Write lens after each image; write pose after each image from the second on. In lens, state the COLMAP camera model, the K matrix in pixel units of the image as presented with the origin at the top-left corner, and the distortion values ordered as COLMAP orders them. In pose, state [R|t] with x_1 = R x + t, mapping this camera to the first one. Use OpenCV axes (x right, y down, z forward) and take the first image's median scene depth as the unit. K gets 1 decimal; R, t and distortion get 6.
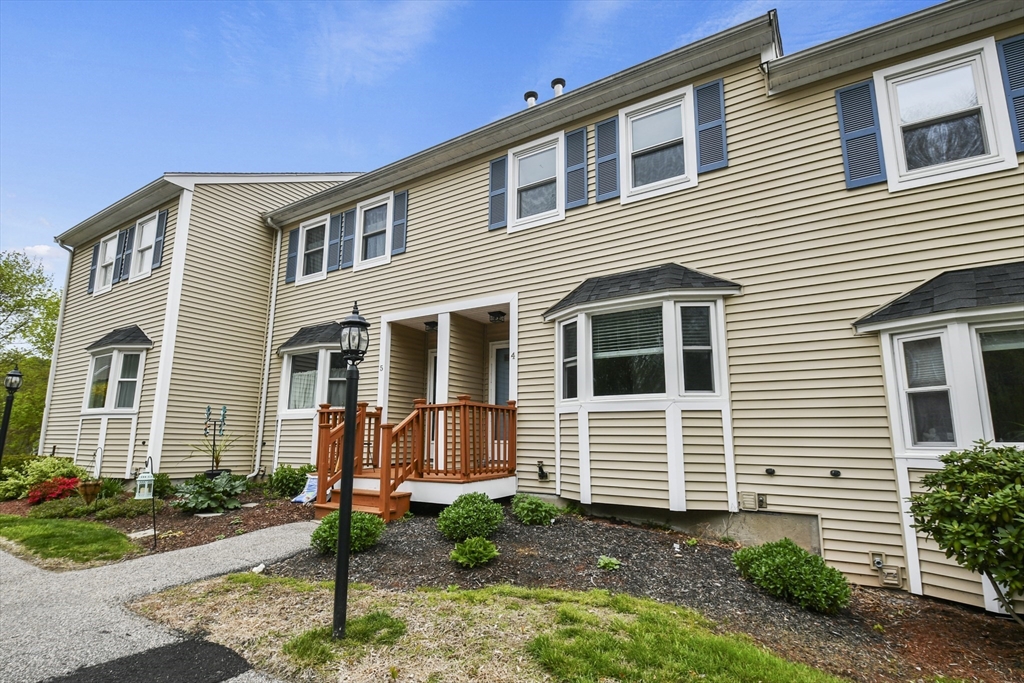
lens RADIAL K [[504.4, 0, 504.5], [0, 504.4, 349.0], [0, 0, 1]] dist [0.037940, -0.034329]
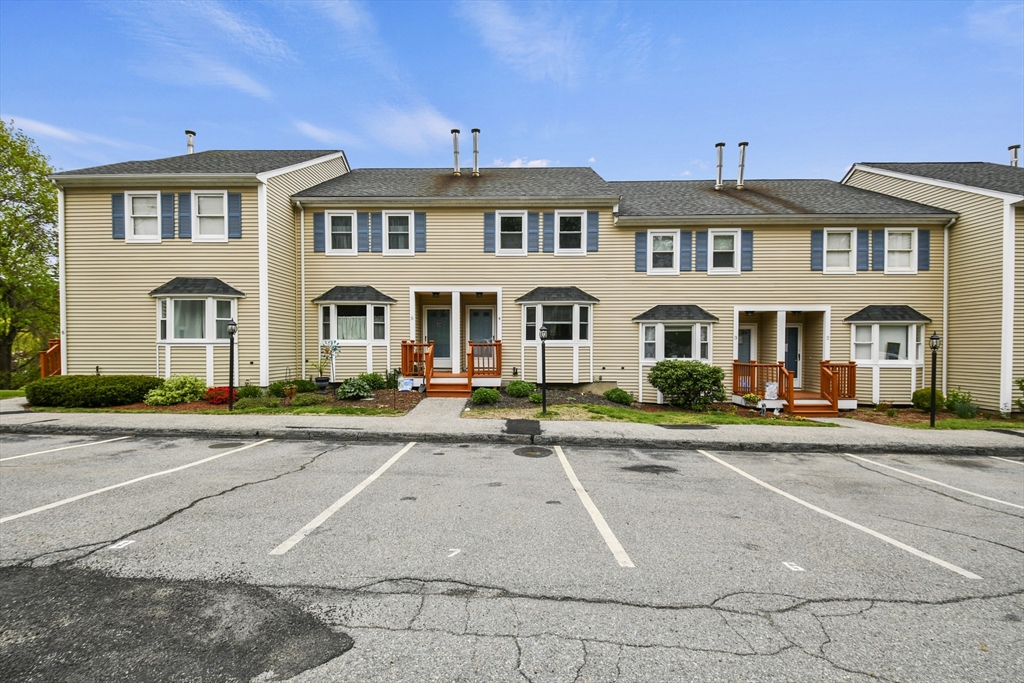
lens RADIAL K [[490.2, 0, 513.4], [0, 490.2, 346.9], [0, 0, 1]] dist [0.041315, -0.037574]
pose [[0.843104, -0.009894, 0.537659, -1.172124], [-0.091164, 0.982729, 0.161039, -0.231463], [-0.529967, -0.184787, 0.827641, -0.842491]]
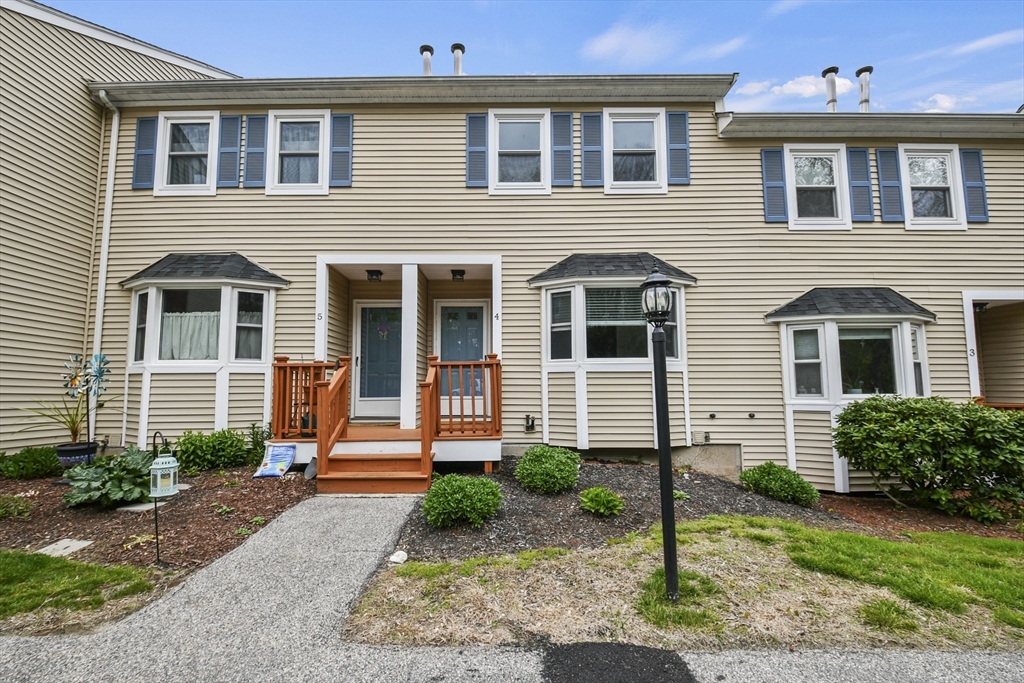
lens RADIAL K [[450.0, 0, 507.5], [0, 450.0, 350.5], [0, 0, 1]] dist [0.036646, -0.035761]
pose [[0.841662, 0.036917, 0.538742, -0.525483], [-0.085077, 0.994266, 0.064782, 0.024288], [-0.533261, -0.100359, 0.839977, 0.226340]]
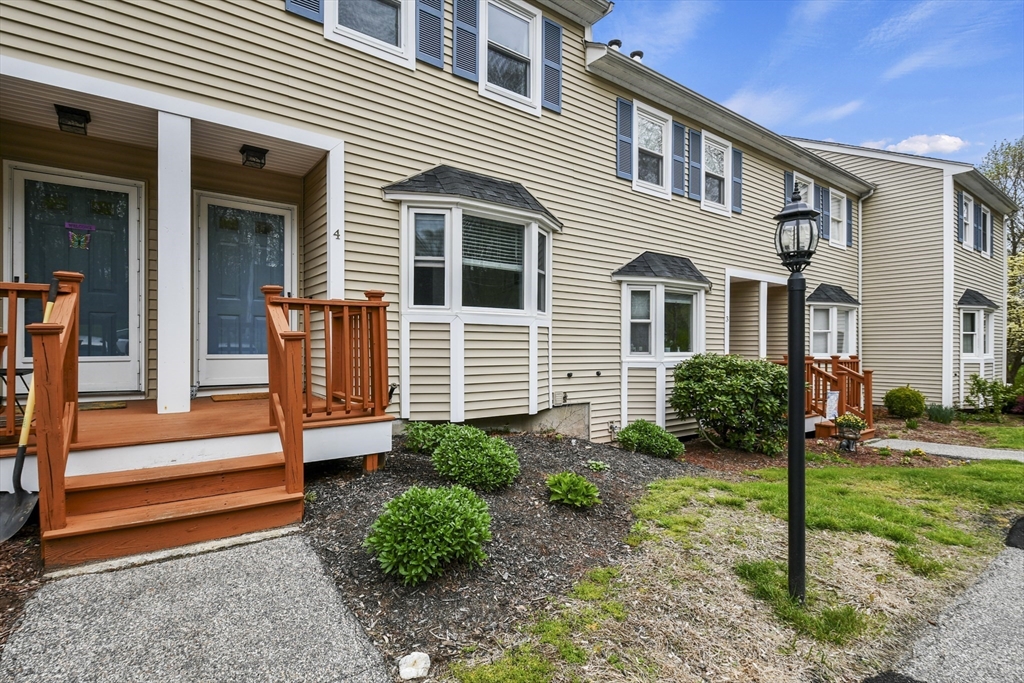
lens RADIAL K [[490.2, 0, 513.4], [0, 490.2, 346.9], [0, 0, 1]] dist [0.041315, -0.037574]
pose [[0.357585, -0.008177, 0.933845, -0.597583], [-0.169669, 0.982751, 0.073574, 0.083689], [-0.918339, -0.184753, 0.350029, 0.584395]]
